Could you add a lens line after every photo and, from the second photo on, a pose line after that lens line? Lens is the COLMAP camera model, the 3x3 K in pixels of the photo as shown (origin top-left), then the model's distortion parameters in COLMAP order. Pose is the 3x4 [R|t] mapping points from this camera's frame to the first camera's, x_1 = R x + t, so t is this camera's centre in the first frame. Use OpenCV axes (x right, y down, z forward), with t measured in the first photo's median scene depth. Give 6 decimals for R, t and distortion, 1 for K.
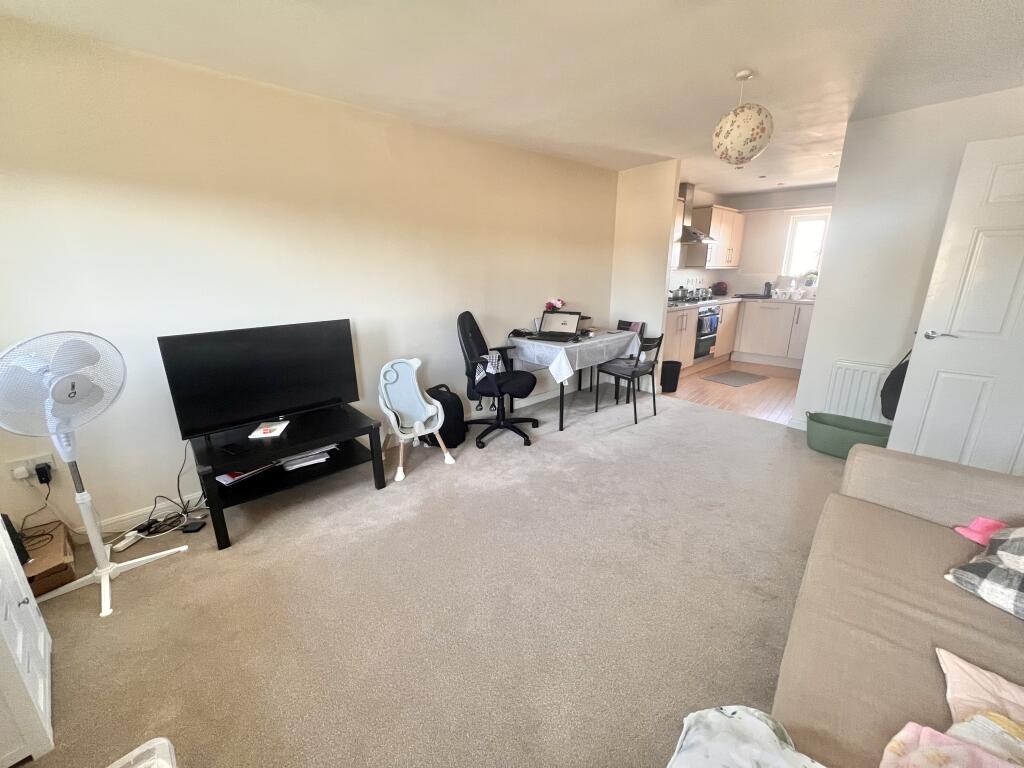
lens RADIAL K [[409.4, 0, 512.5], [0, 409.4, 380.1], [0, 0, 1]] dist [0.000385, 0.000033]
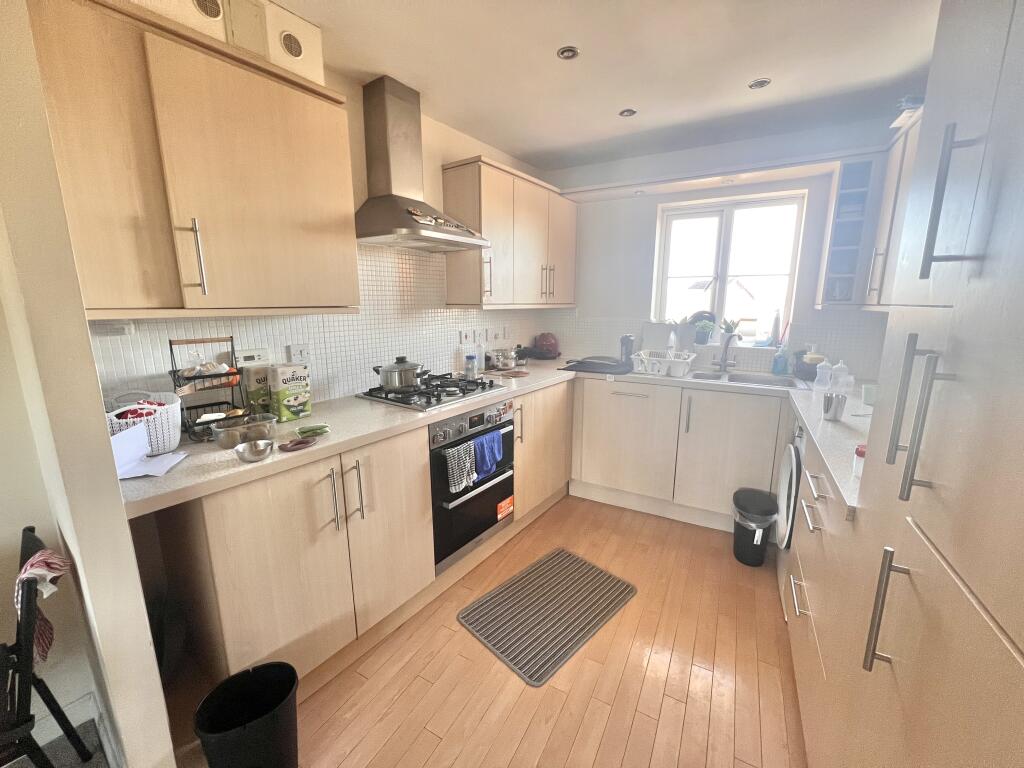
lens RADIAL K [[414.2, 0, 511.3], [0, 414.2, 379.6], [0, 0, 1]] dist [-0.001072, -0.000018]
pose [[0.976629, -0.036241, 0.211854, 0.393135], [0.052438, 0.996072, -0.071344, -0.162948], [-0.208437, 0.080786, 0.974694, 0.565156]]
